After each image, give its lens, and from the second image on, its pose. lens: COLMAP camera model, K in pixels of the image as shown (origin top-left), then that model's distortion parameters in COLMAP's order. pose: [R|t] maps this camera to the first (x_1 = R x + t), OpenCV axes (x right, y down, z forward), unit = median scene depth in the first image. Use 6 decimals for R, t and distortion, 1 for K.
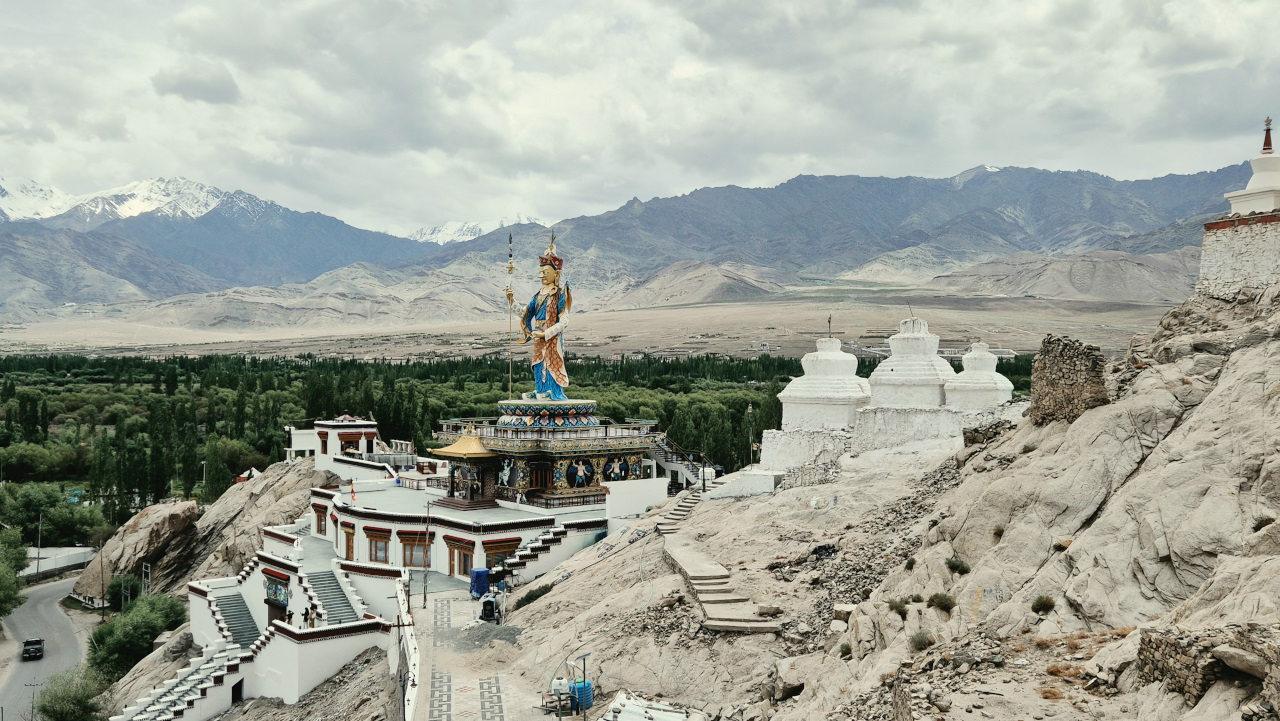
lens RADIAL K [[1255.7, 0, 637.0], [0, 1255.7, 357.1], [0, 0, 1]] dist [0.115696, 0.000000]
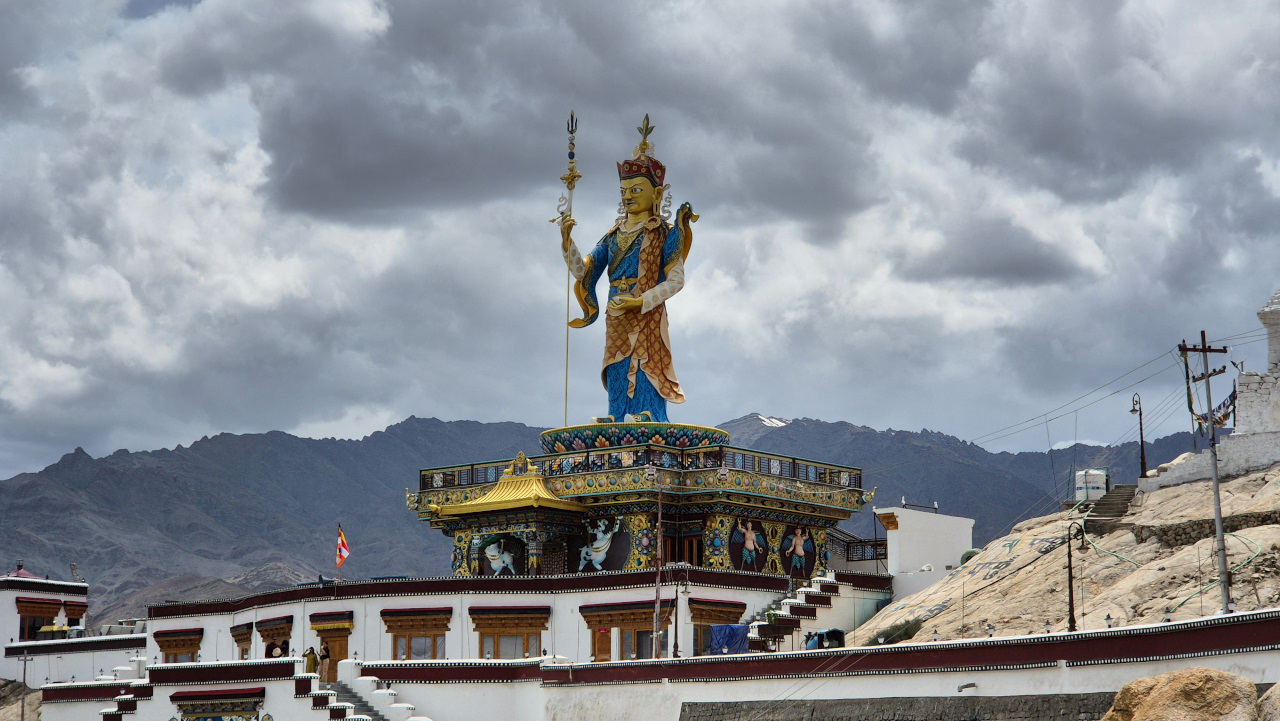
lens RADIAL K [[2541.9, 0, 640.9], [0, 2541.9, 361.7], [0, 0, 1]] dist [-0.085726, 0.000000]
pose [[0.970847, 0.044234, 0.235582, -0.318853], [-0.001973, 0.984267, -0.176678, 0.191413], [-0.239691, 0.171062, 0.955660, -0.001602]]
